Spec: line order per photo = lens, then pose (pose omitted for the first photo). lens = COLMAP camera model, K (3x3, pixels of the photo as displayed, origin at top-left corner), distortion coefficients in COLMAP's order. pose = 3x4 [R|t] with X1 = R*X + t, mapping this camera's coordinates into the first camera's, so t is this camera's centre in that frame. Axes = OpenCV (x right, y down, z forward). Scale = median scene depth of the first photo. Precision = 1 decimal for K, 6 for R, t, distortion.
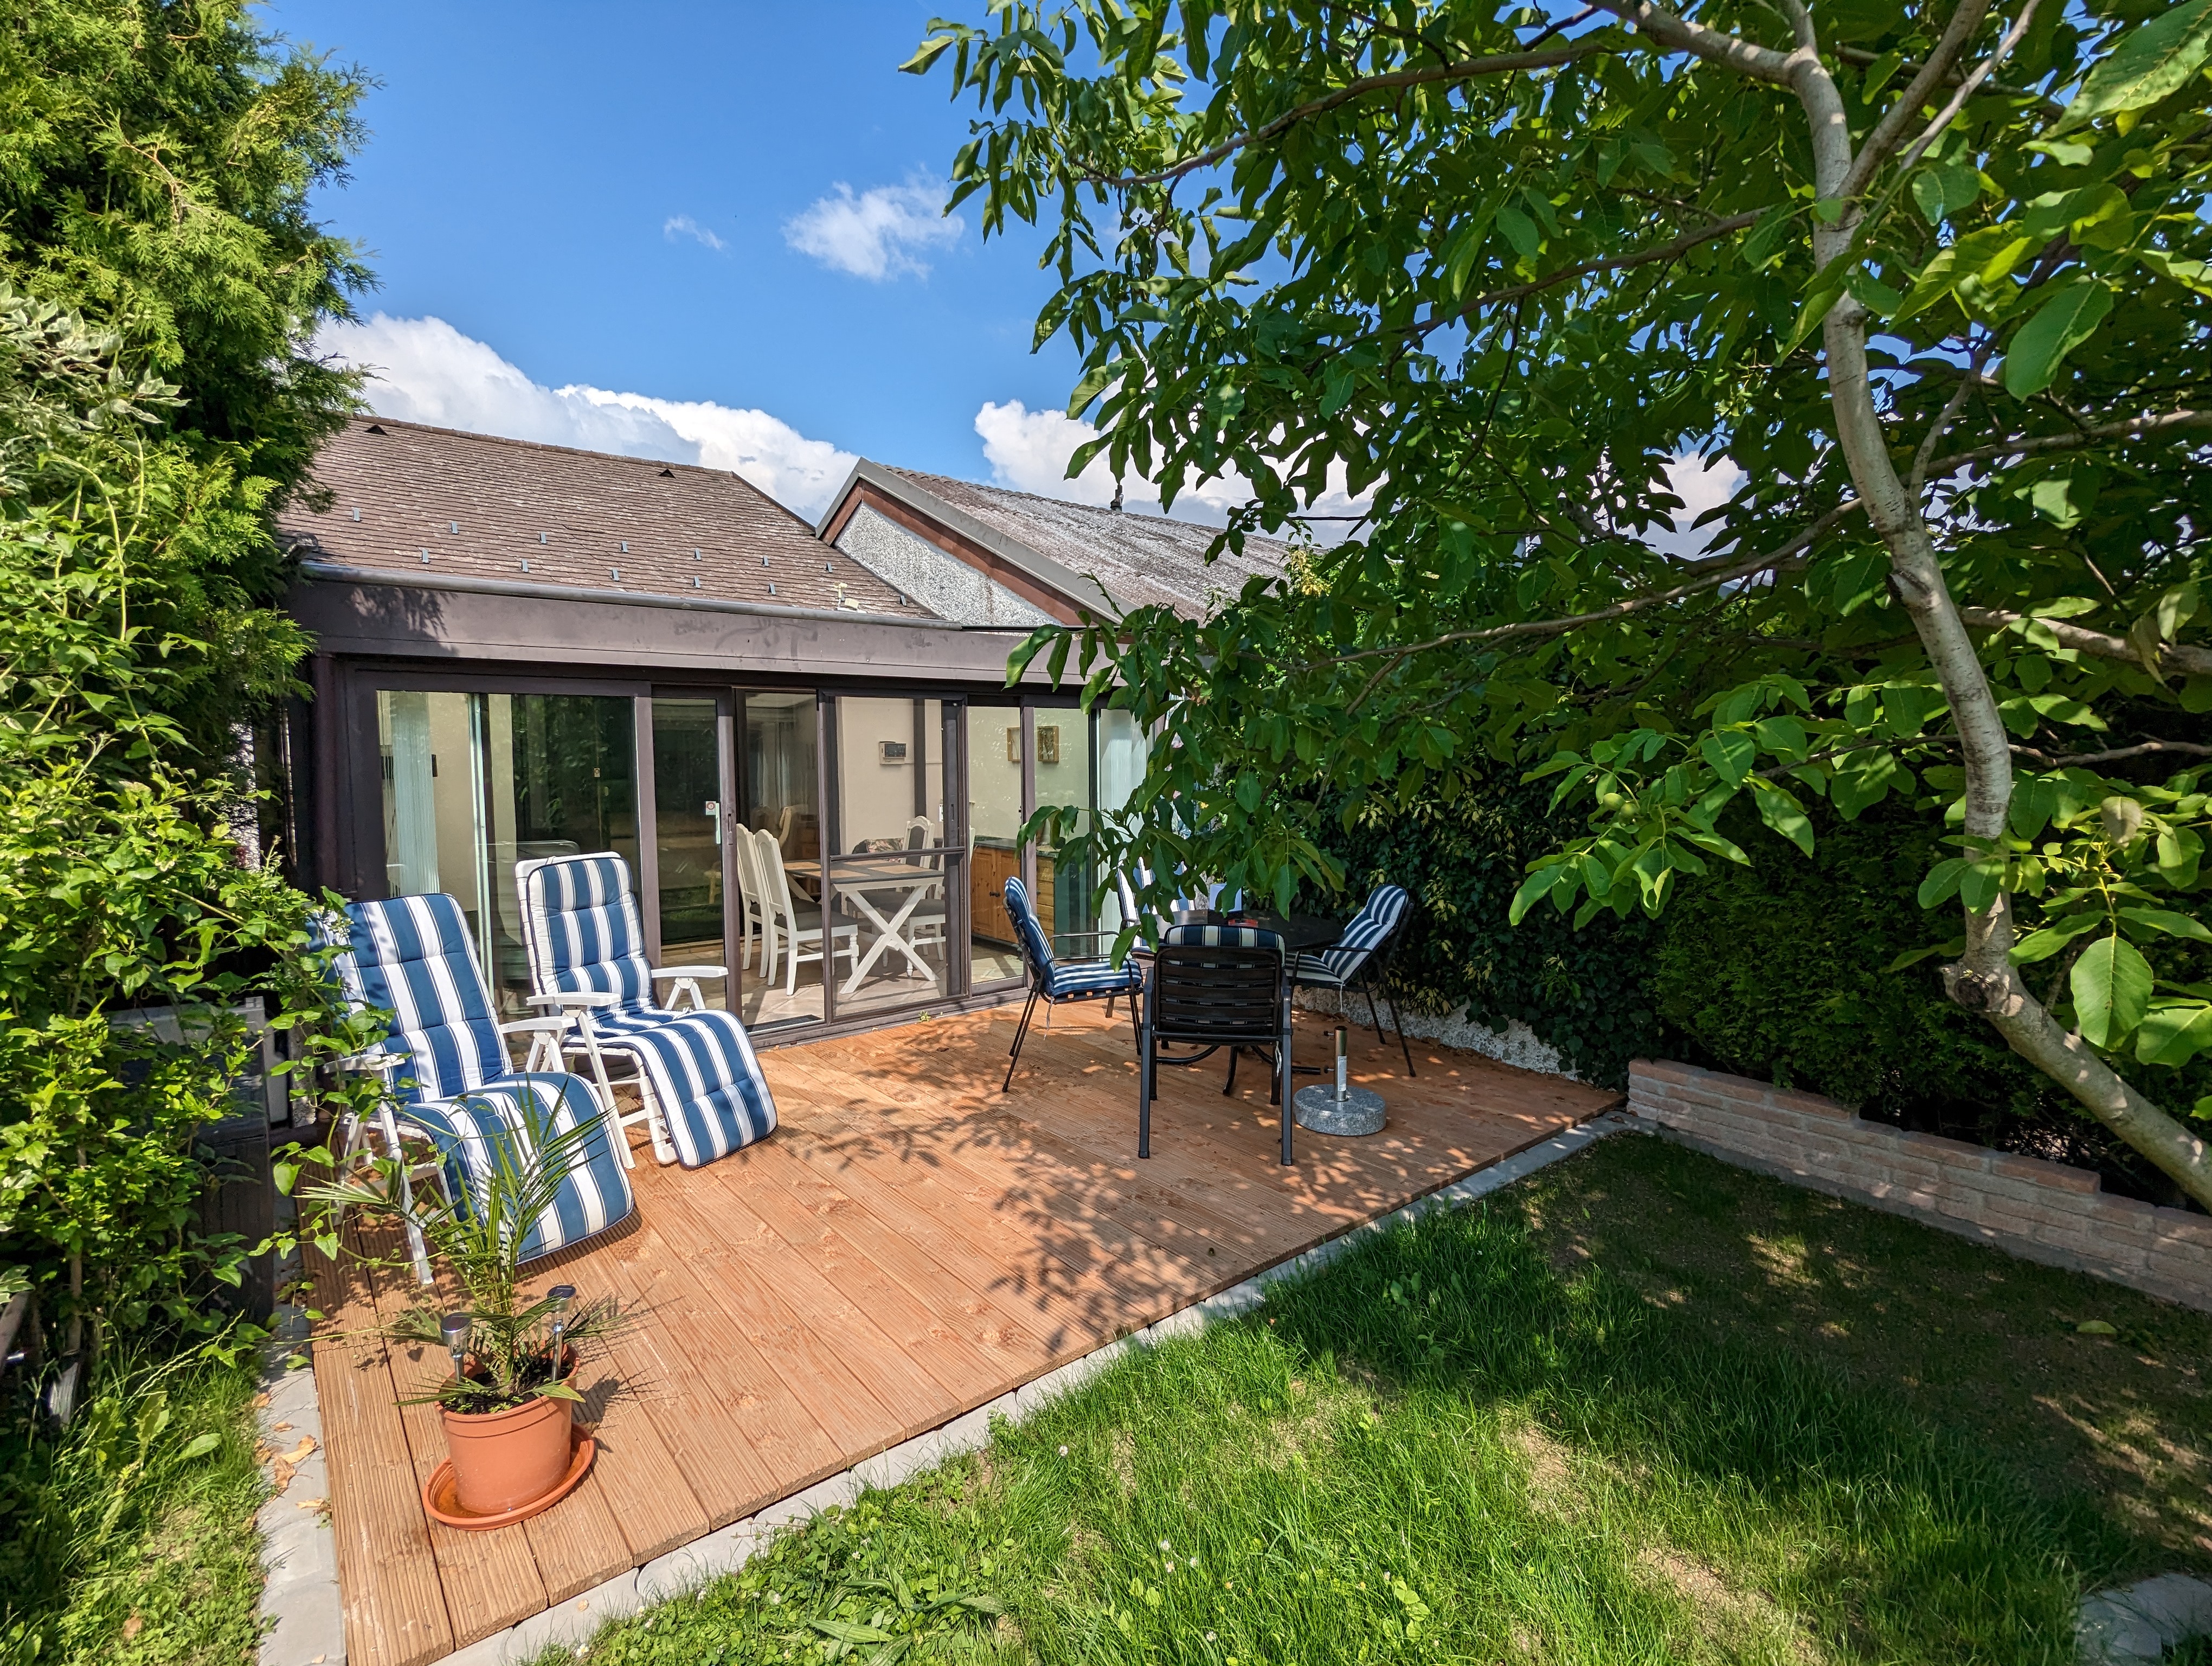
lens RADIAL K [[1055.1, 0, 1097.4], [0, 1055.1, 819.9], [0, 0, 1]] dist [-0.002831, 0.003689]
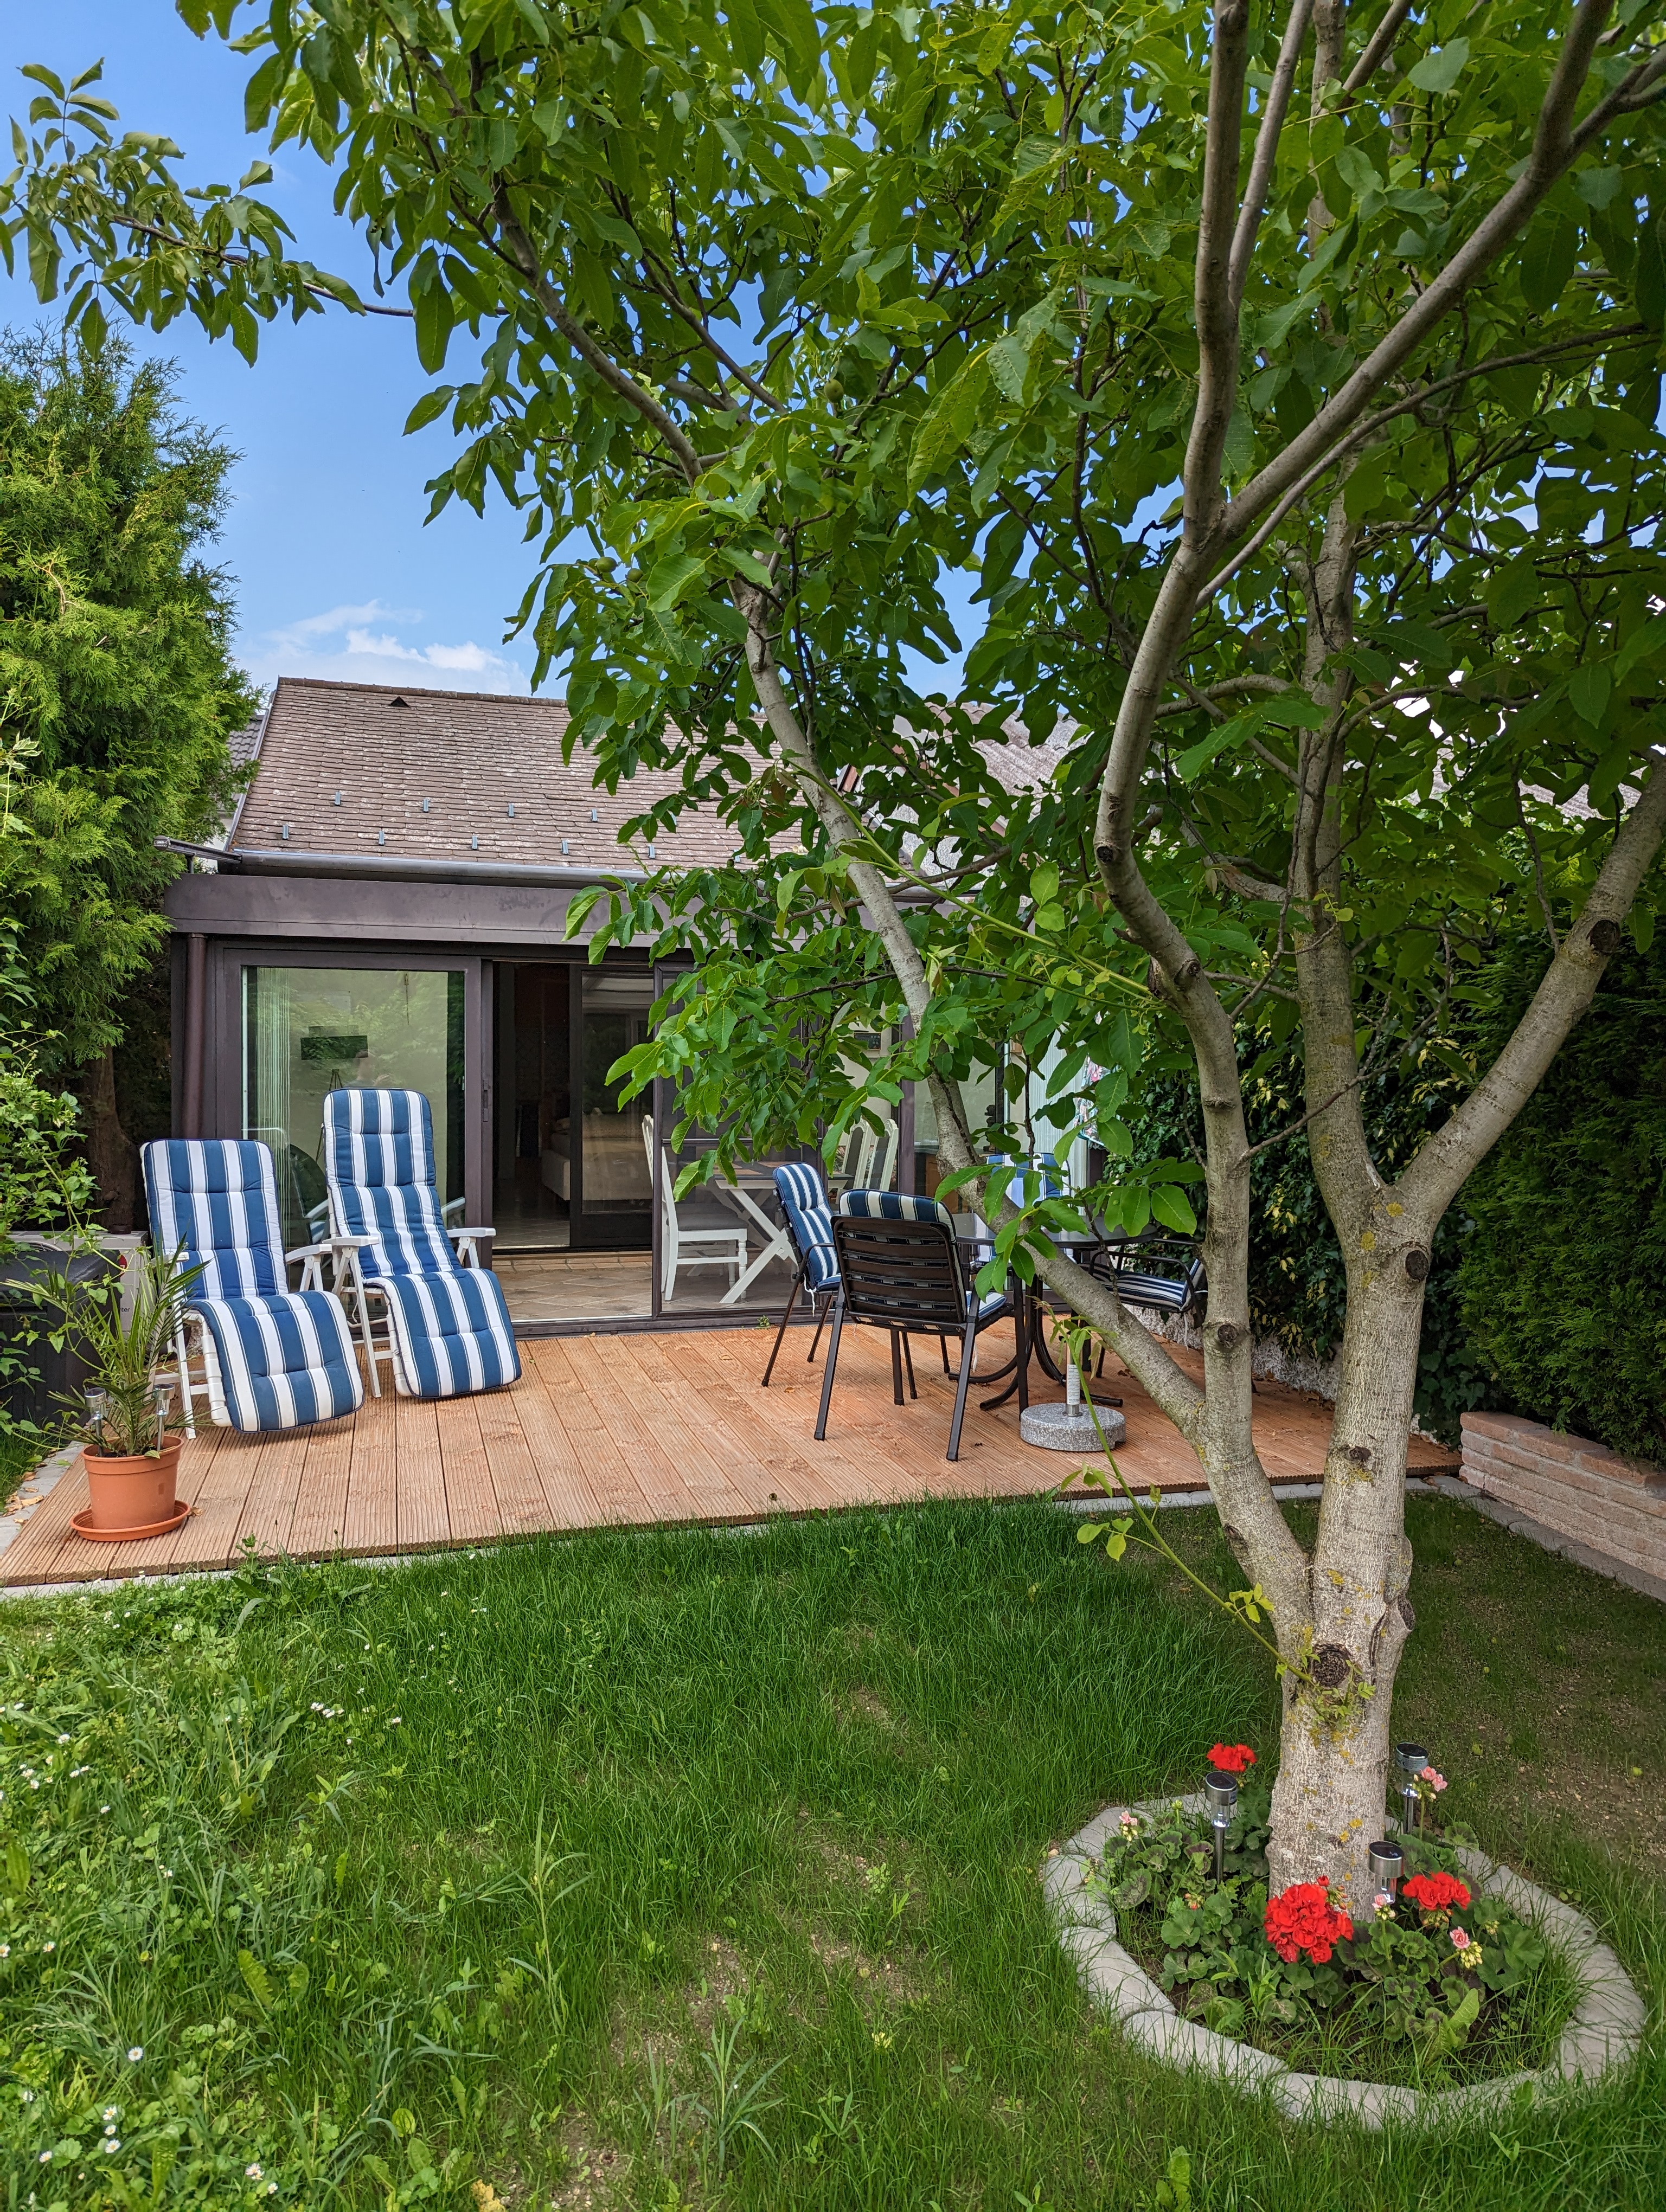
lens RADIAL K [[1572.8, 0, 867.9], [0, 1572.8, 1088.3], [0, 0, 1]] dist [0.047107, -0.038473]
pose [[0.922762, 0.015900, -0.385043, 0.245767], [-0.036408, 0.998276, -0.046030, 0.025515], [0.383647, 0.056493, 0.921750, -0.123997]]
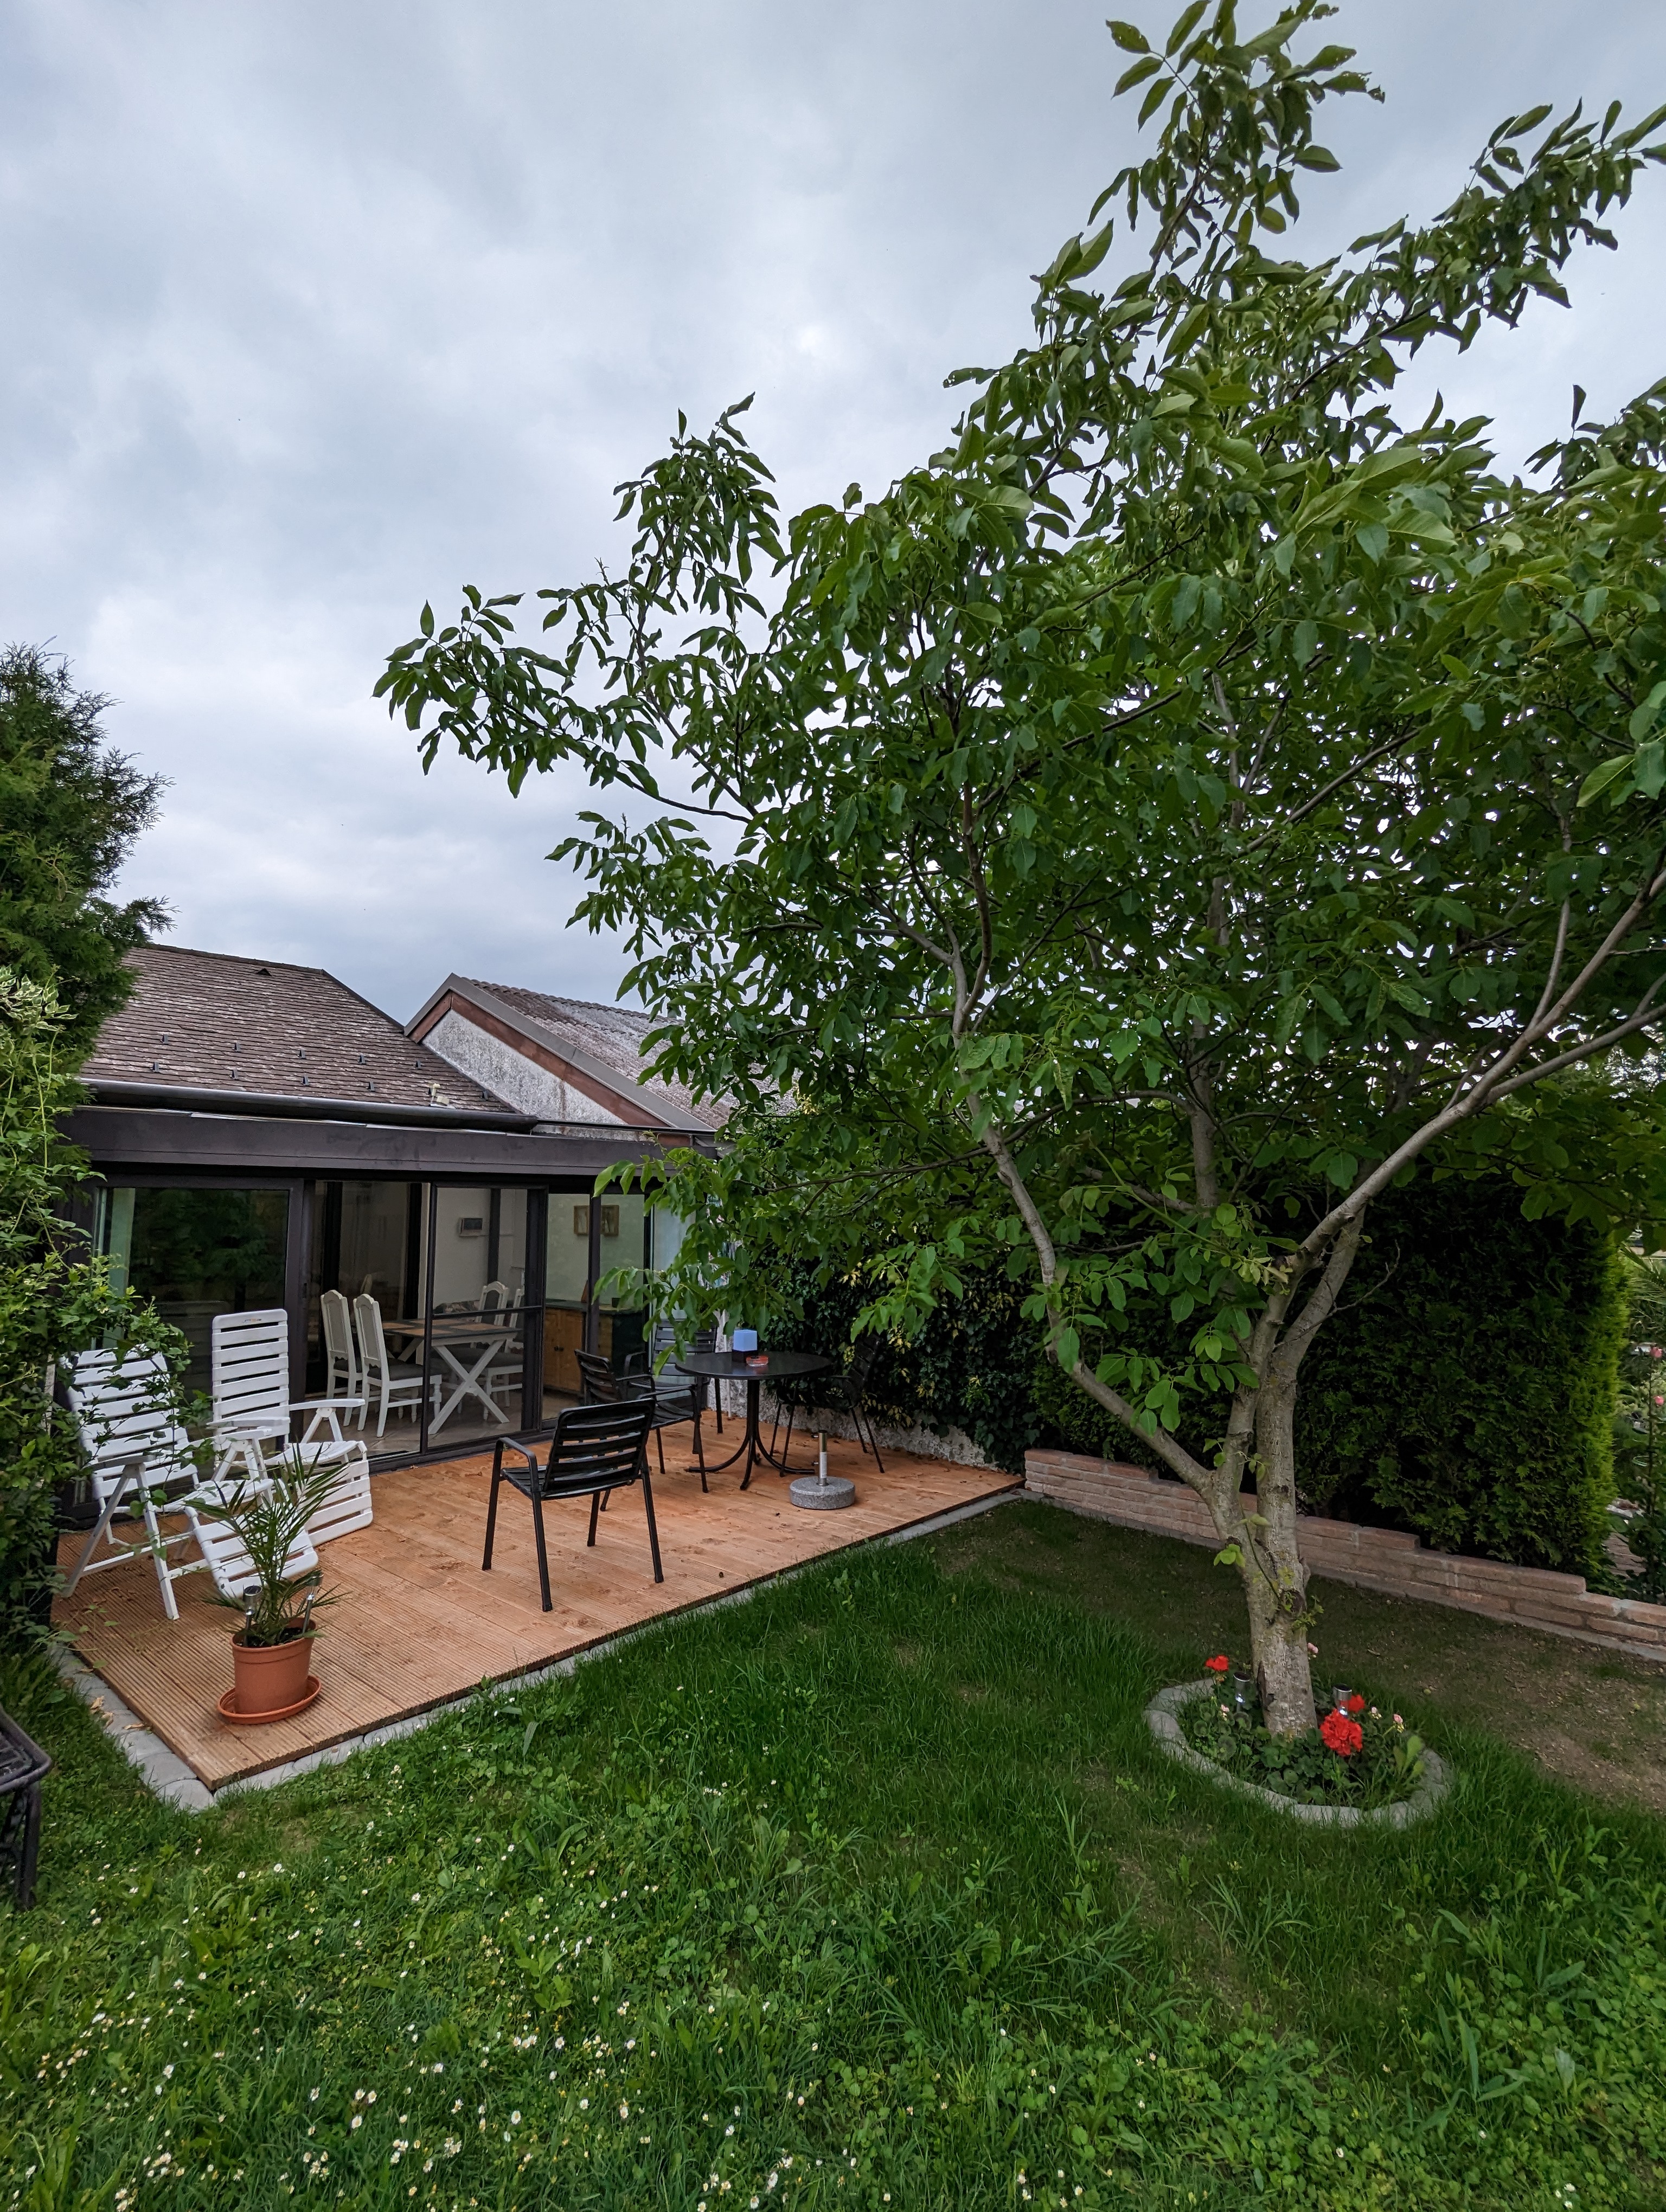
lens RADIAL K [[1055.1, 0, 844.4], [0, 1055.1, 1097.5], [0, 0, 1]] dist [-0.002831, 0.003689]
pose [[0.983482, 0.022270, 0.179633, -0.001321], [0.009348, 0.984829, -0.173277, 0.001314], [-0.180766, 0.172094, 0.968353, -0.186746]]
